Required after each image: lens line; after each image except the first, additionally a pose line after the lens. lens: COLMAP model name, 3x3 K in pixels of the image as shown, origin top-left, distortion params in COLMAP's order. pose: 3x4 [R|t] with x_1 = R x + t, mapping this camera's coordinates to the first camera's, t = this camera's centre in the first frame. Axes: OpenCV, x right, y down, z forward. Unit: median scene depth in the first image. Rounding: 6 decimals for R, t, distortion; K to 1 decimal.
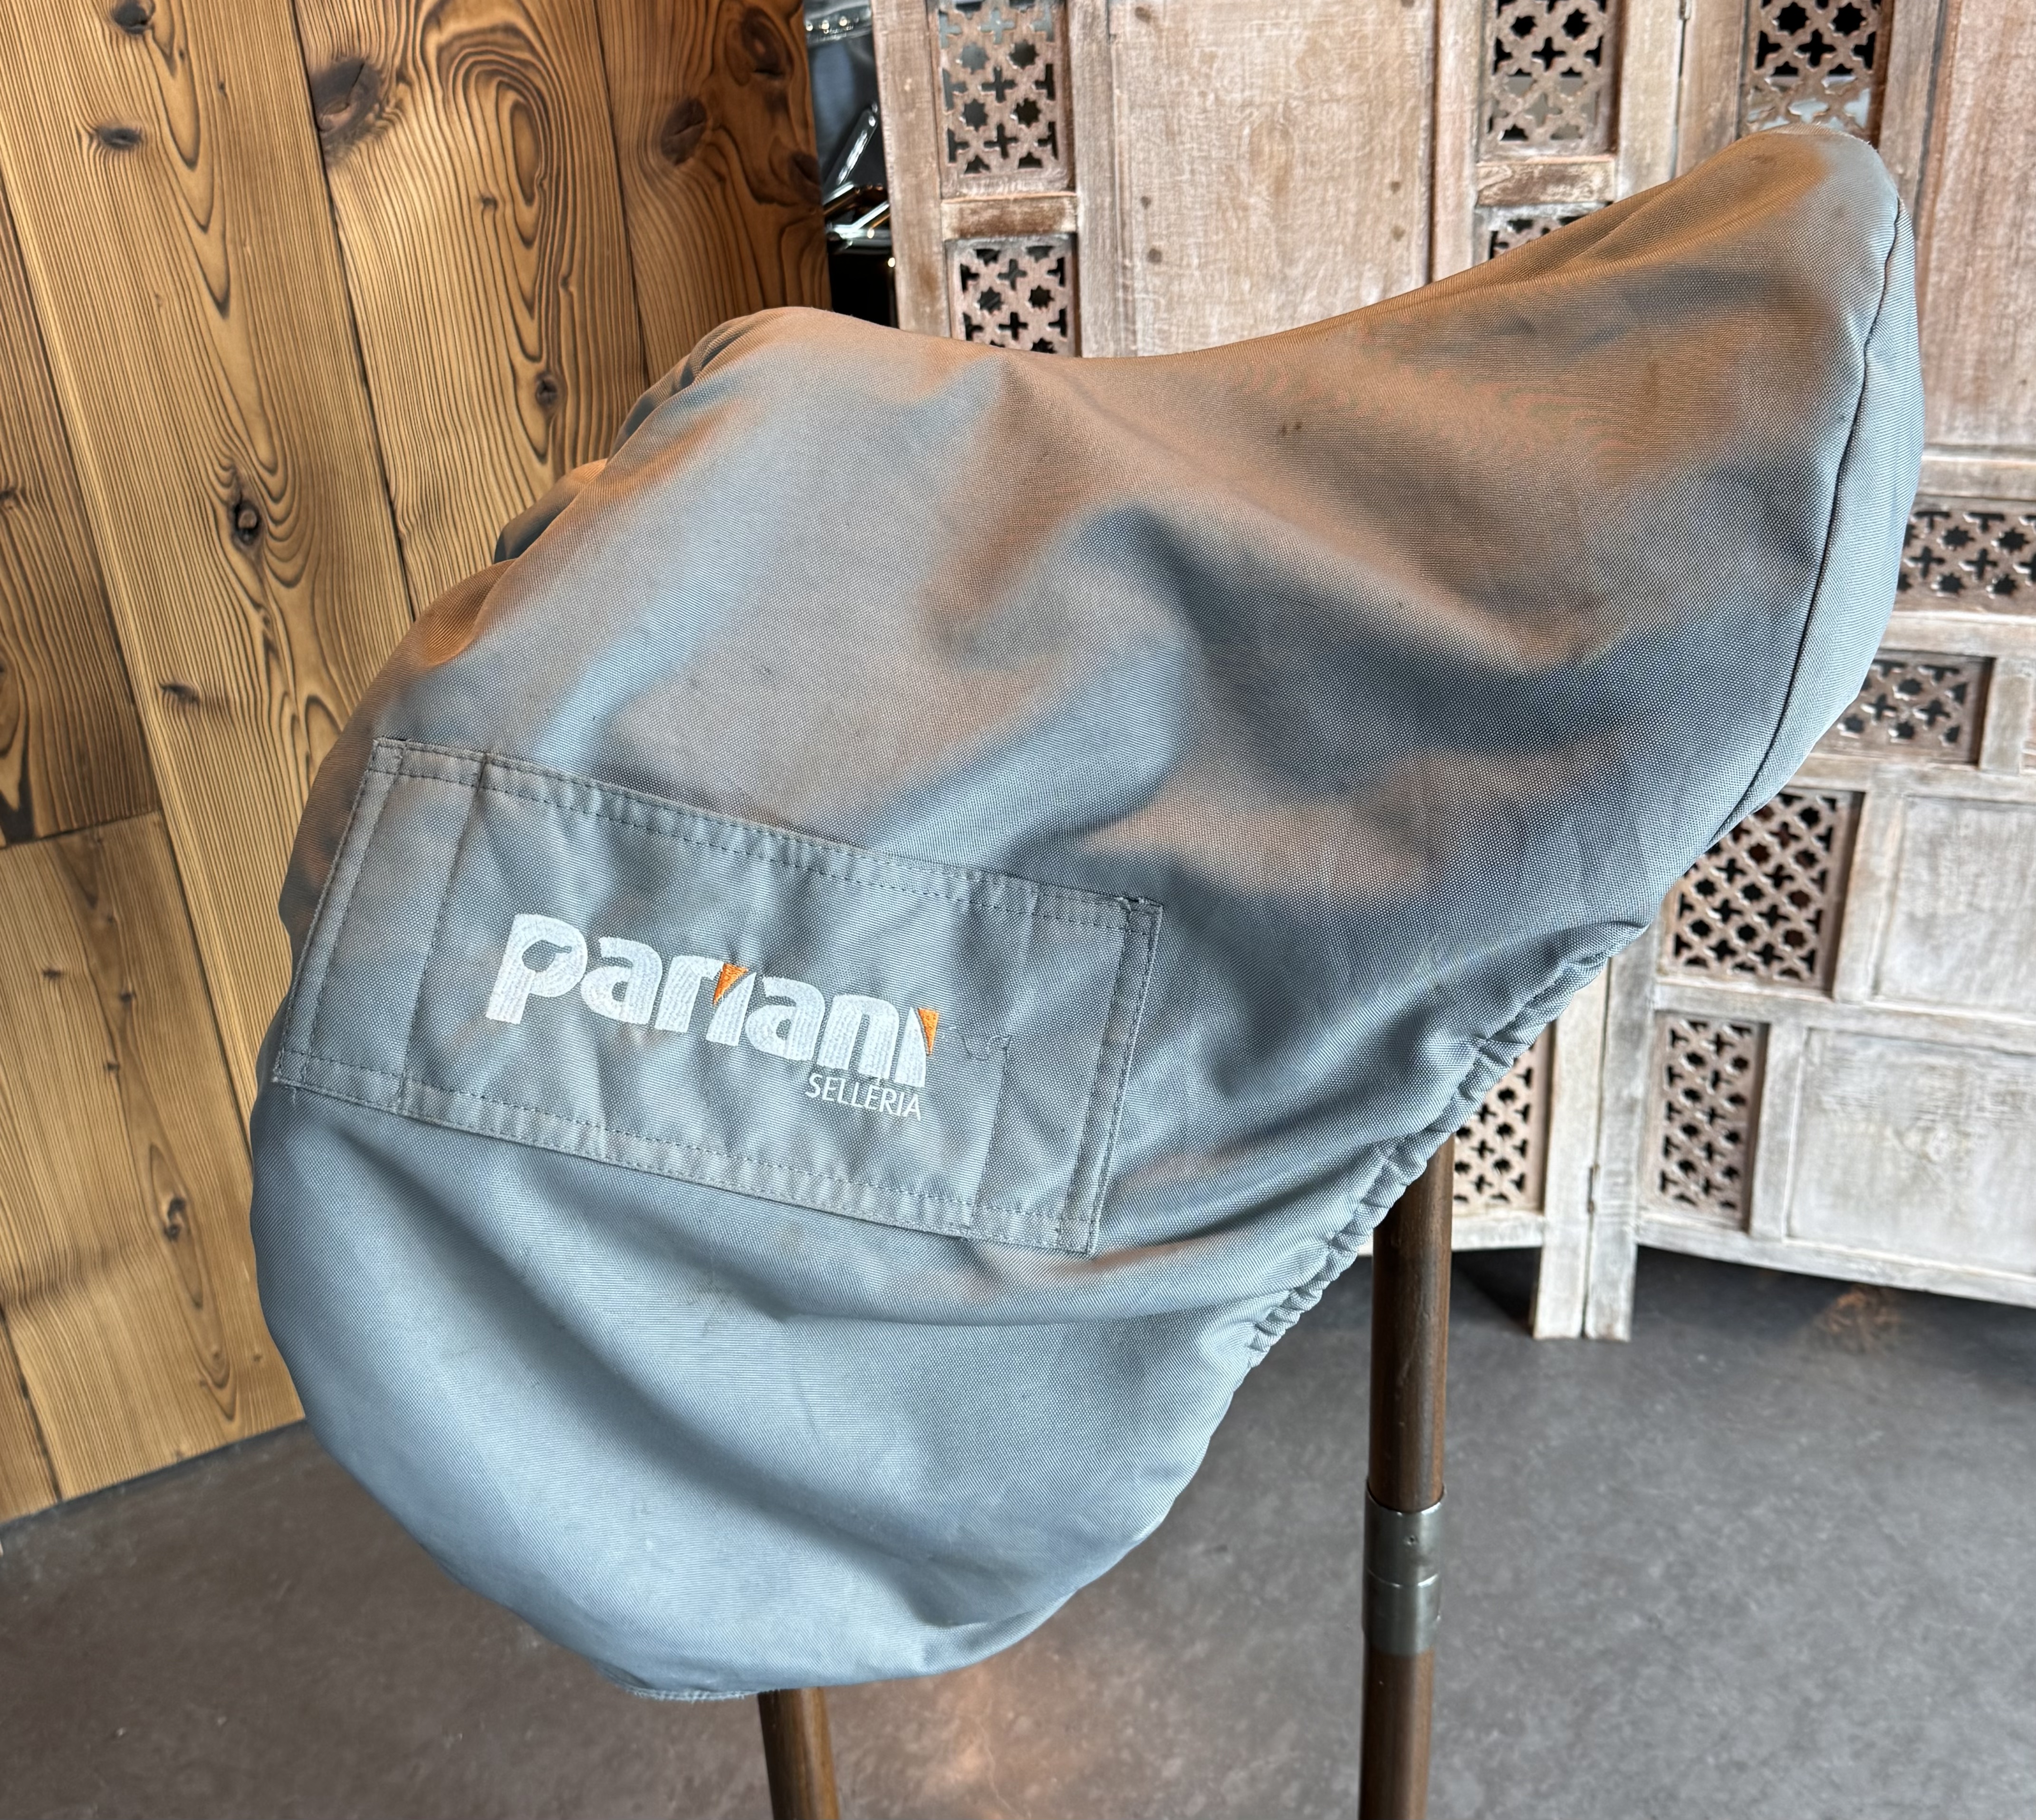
lens RADIAL K [[2521.8, 0, 1046.5], [0, 2521.8, 898.5], [0, 0, 1]] dist [0.200285, -0.512440]
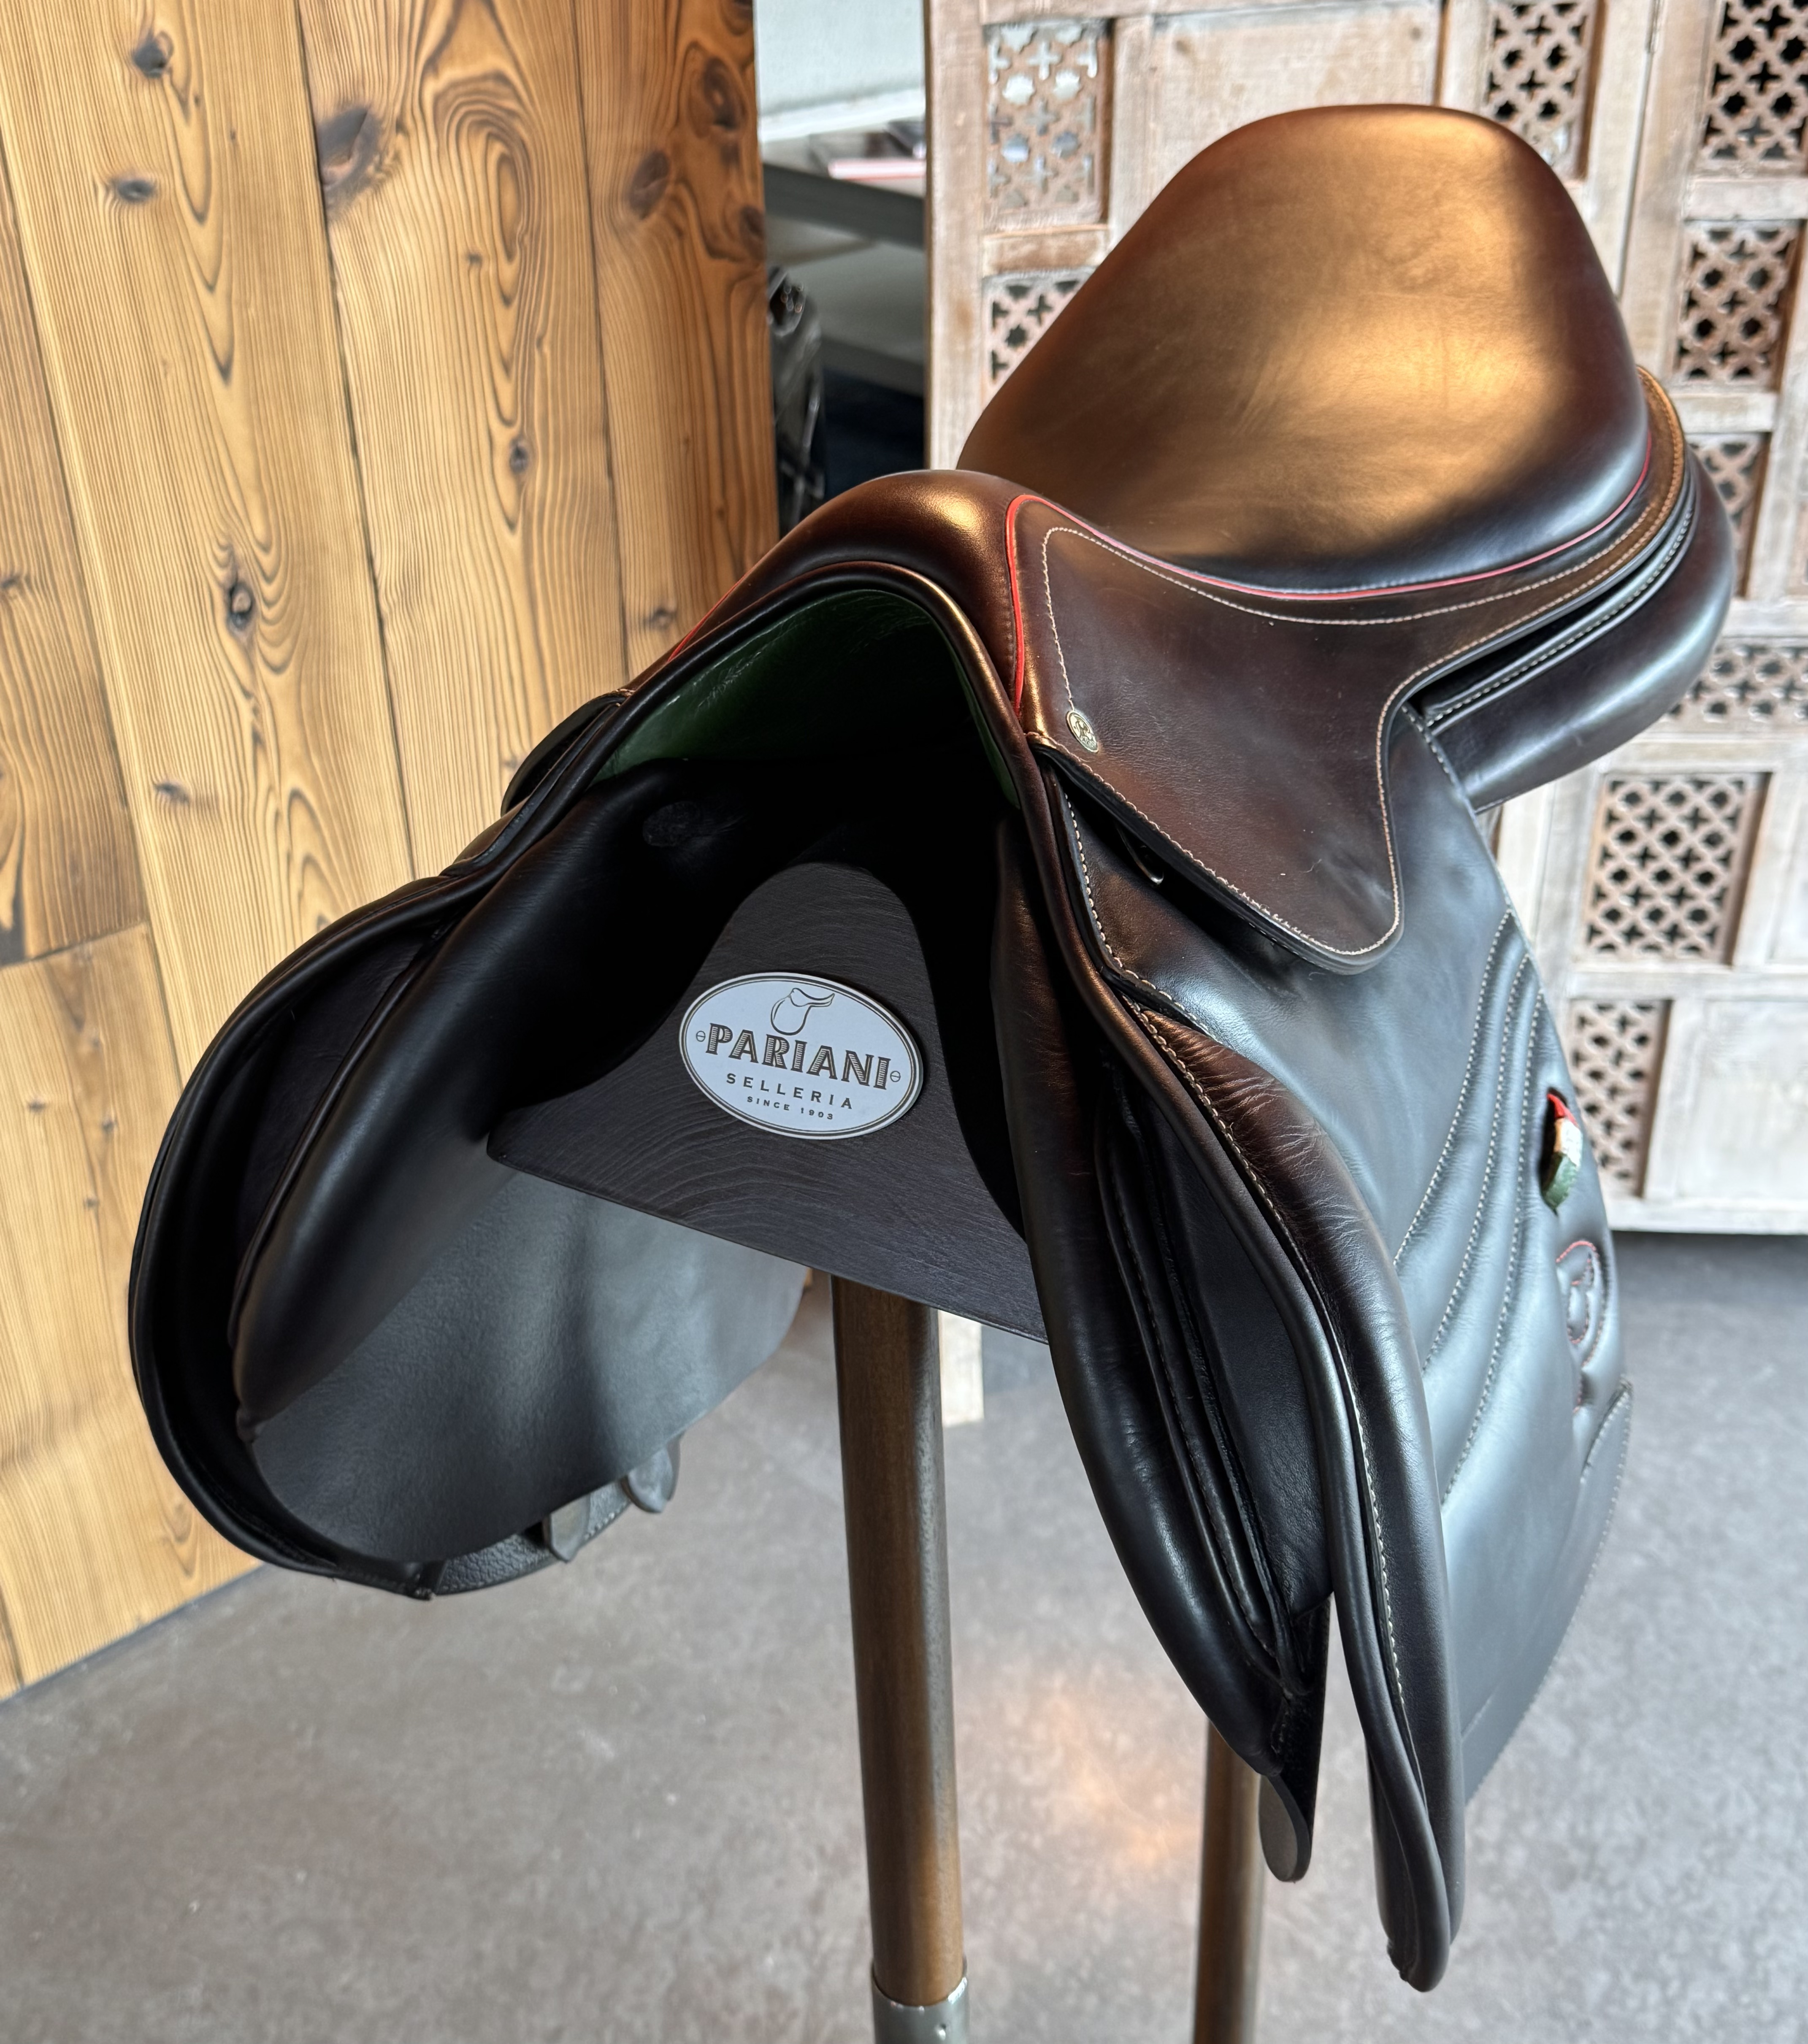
lens RADIAL K [[2483.5, 0, 904.0], [0, 2483.5, 1022.0], [0, 0, 1]] dist [0.190568, -0.482907]
pose [[0.969028, -0.093120, 0.228720, -0.307983], [0.094780, 0.995491, 0.003742, 0.026771], [-0.228037, 0.018052, 0.973485, 0.042891]]
